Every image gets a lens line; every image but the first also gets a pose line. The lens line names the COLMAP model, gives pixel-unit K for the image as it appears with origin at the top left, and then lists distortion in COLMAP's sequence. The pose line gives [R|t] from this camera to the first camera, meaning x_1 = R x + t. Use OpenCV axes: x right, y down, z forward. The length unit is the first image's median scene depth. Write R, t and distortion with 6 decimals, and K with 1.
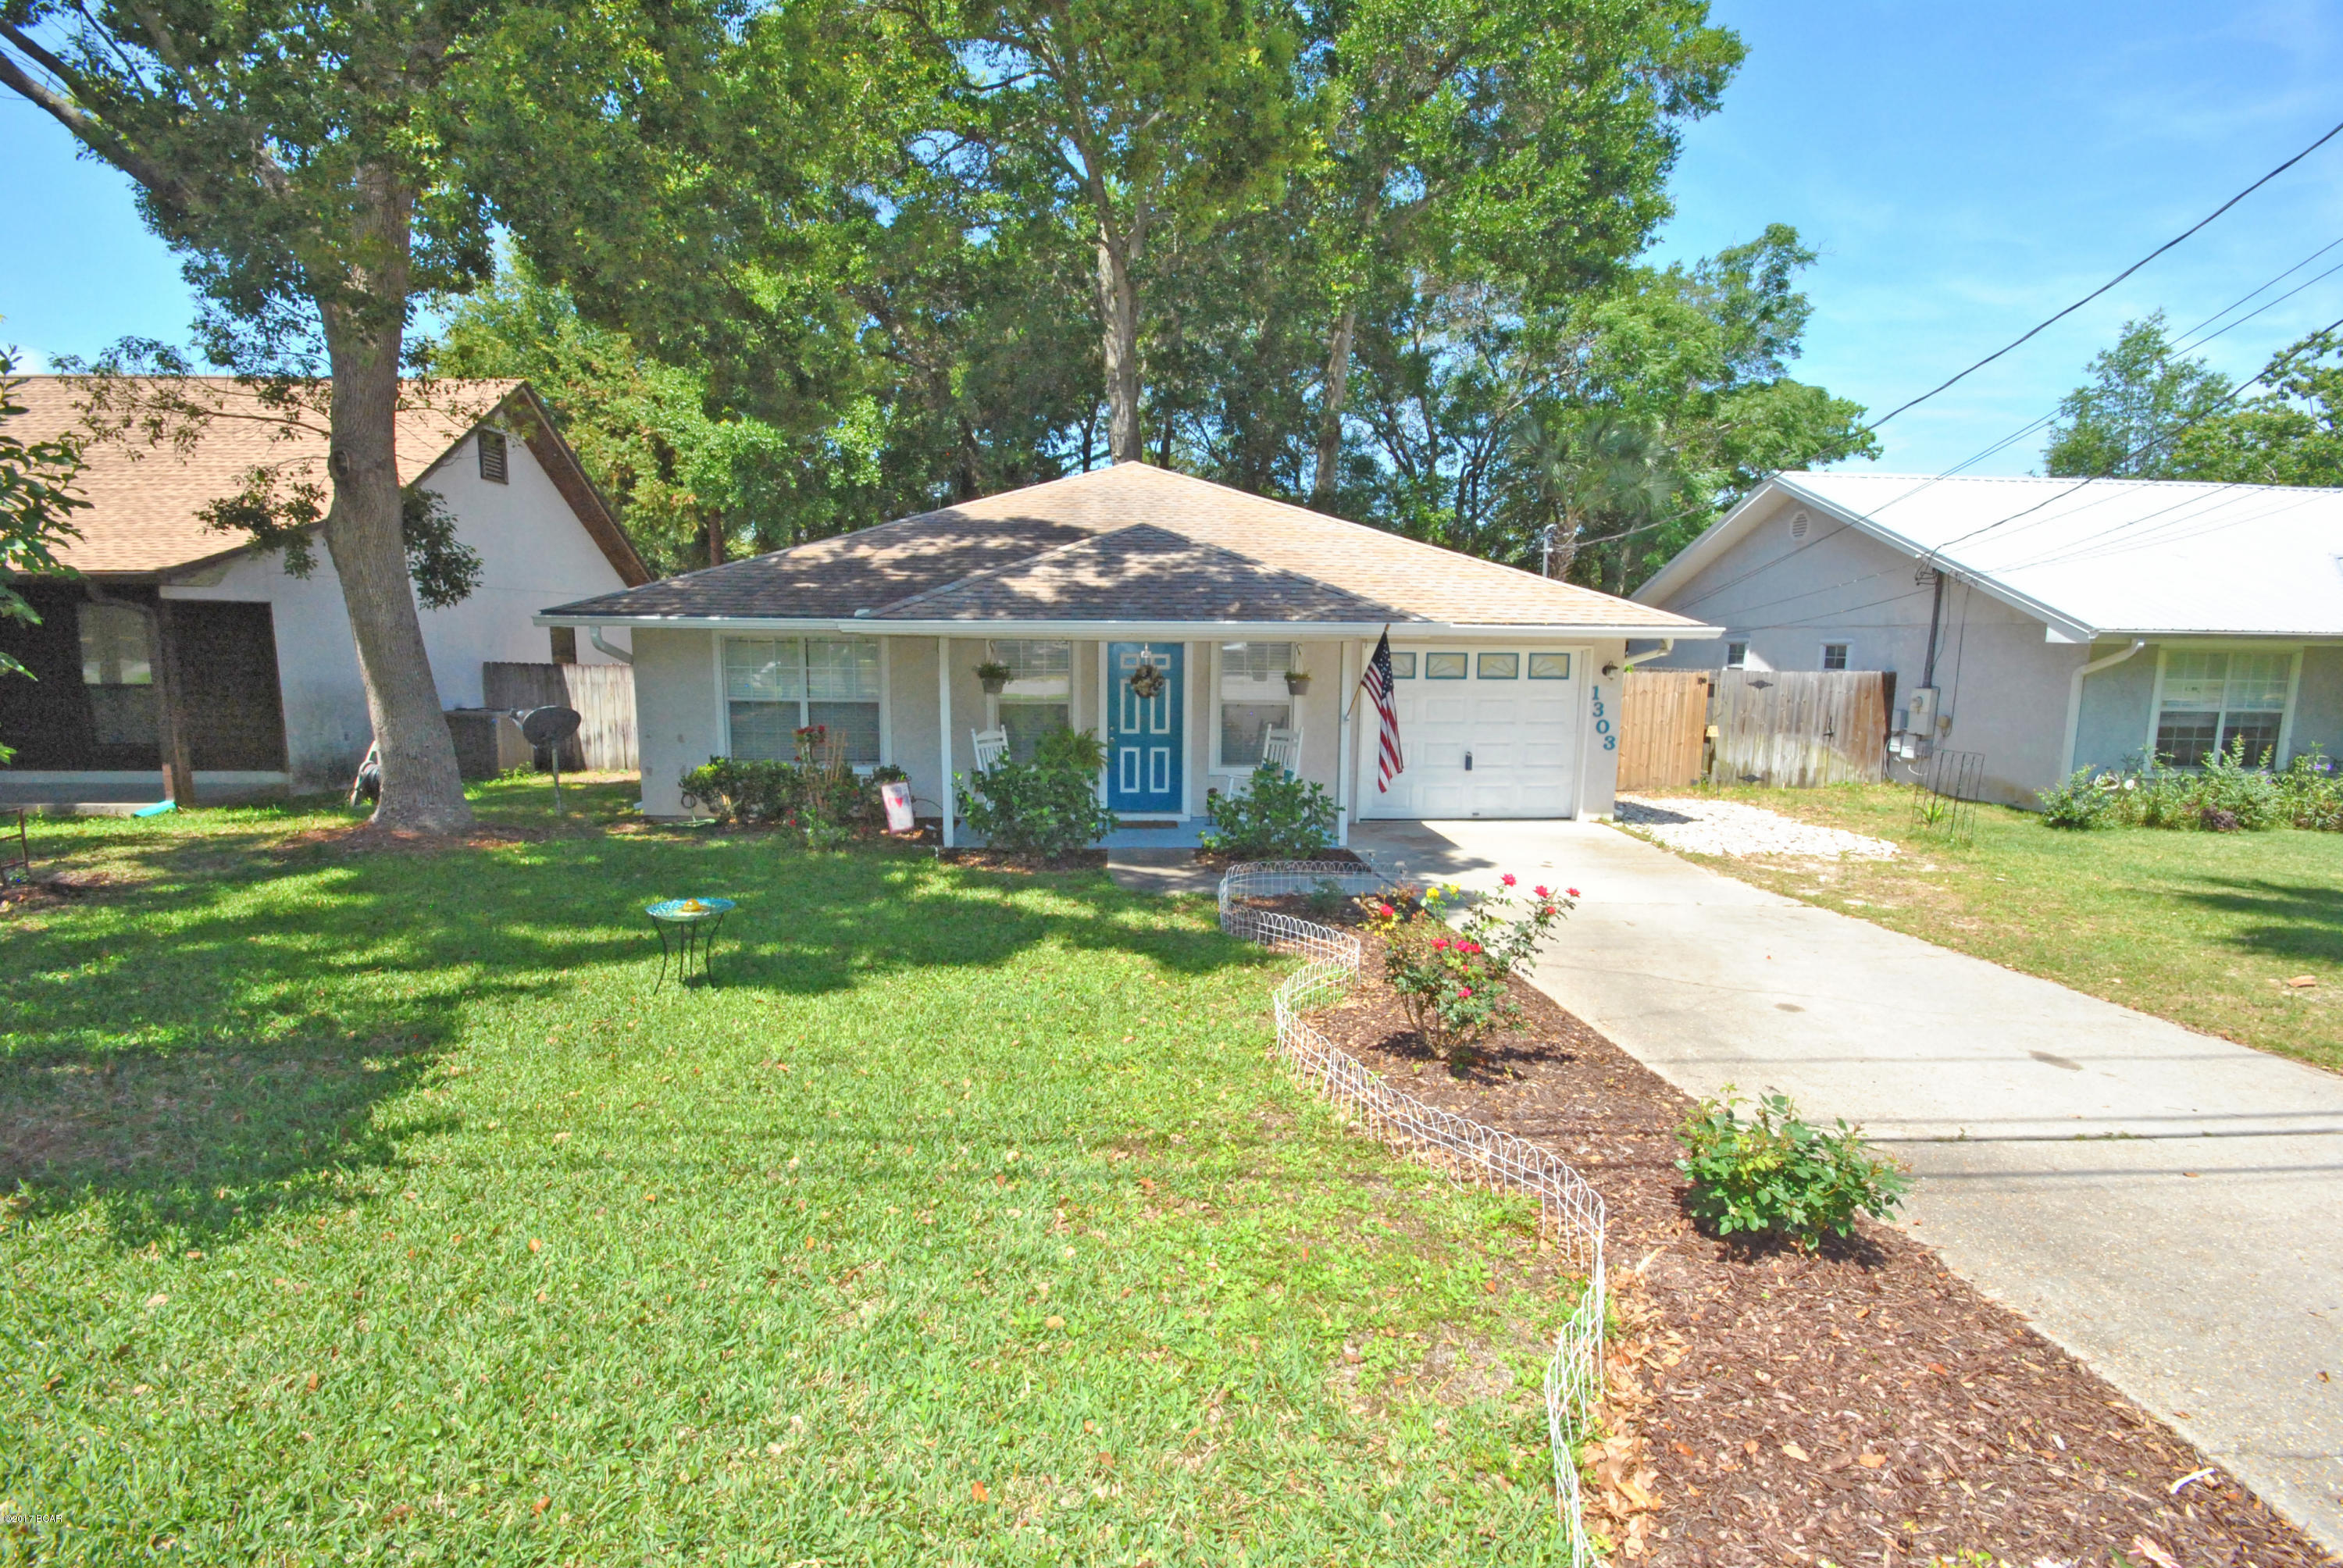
lens RADIAL K [[1034.4, 0, 1174.7], [0, 1034.4, 778.7], [0, 0, 1]] dist [0.005608, -0.007050]
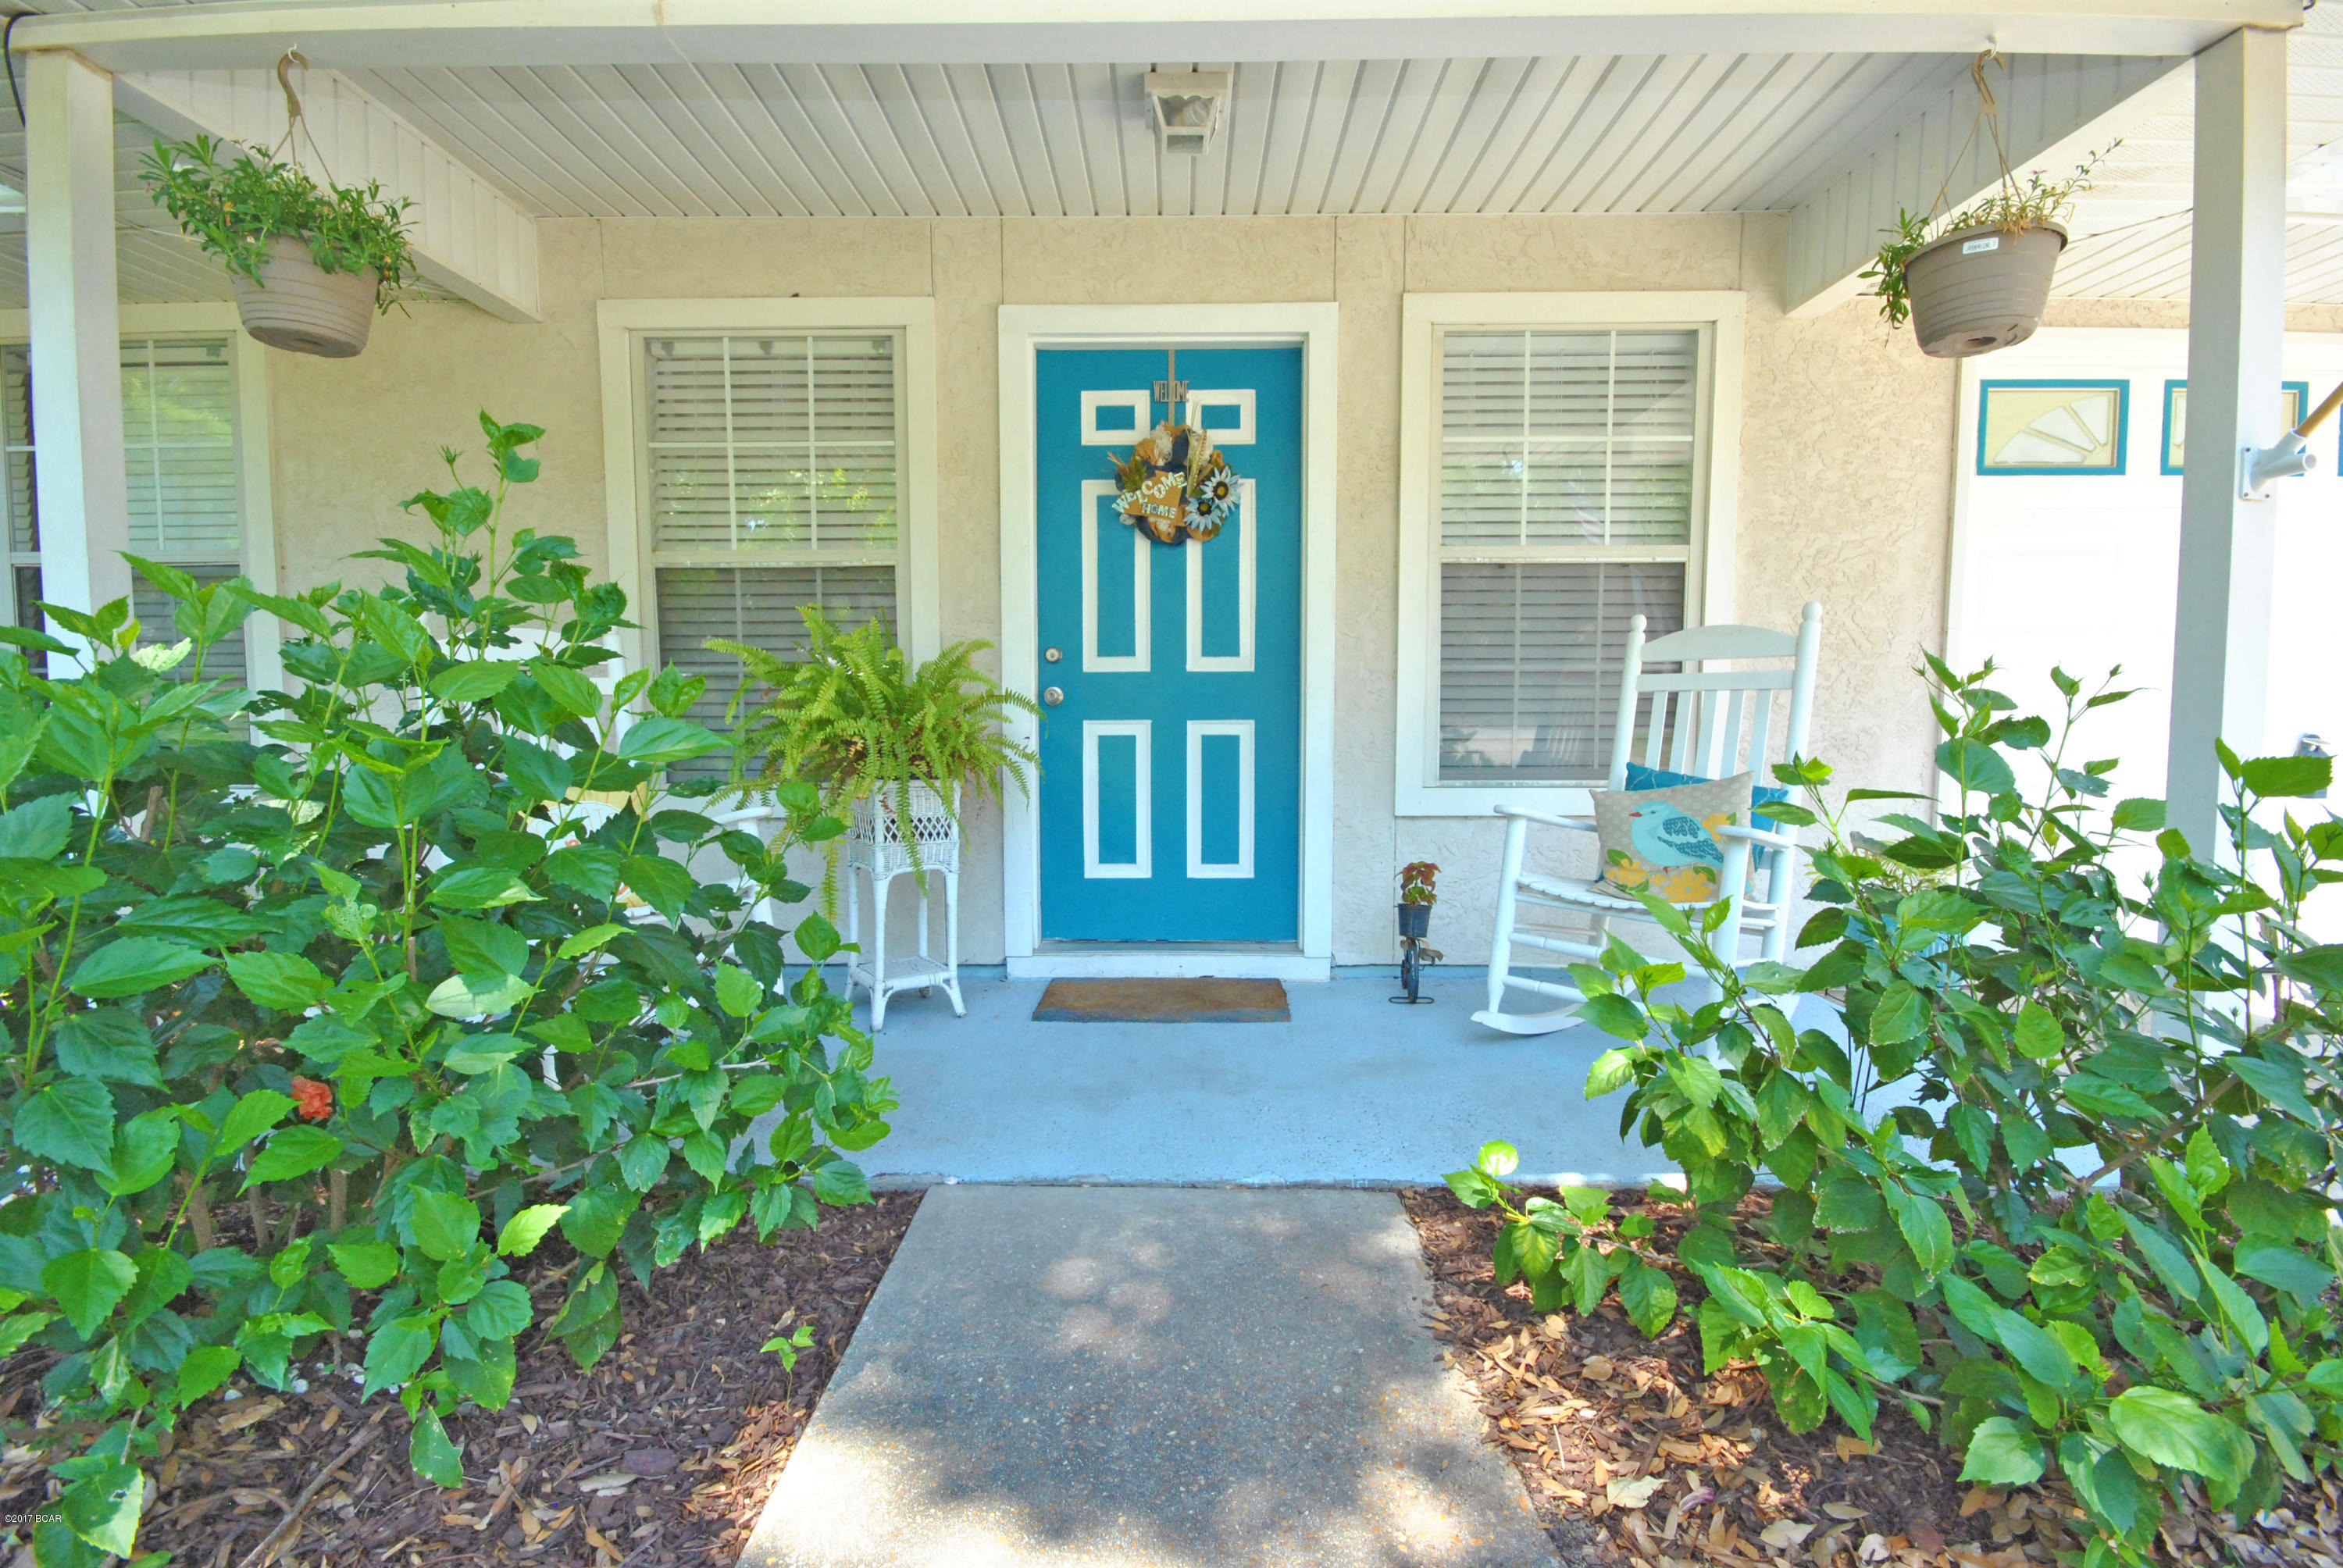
lens RADIAL K [[1405.9, 0, 1165.7], [0, 1405.9, 838.9], [0, 0, 1]] dist [-0.003319, -0.001005]
pose [[0.997996, -0.003529, -0.063179, -0.005182], [0.000468, 0.998828, -0.048401, 0.021152], [0.063276, 0.048274, 0.996828, 0.614513]]
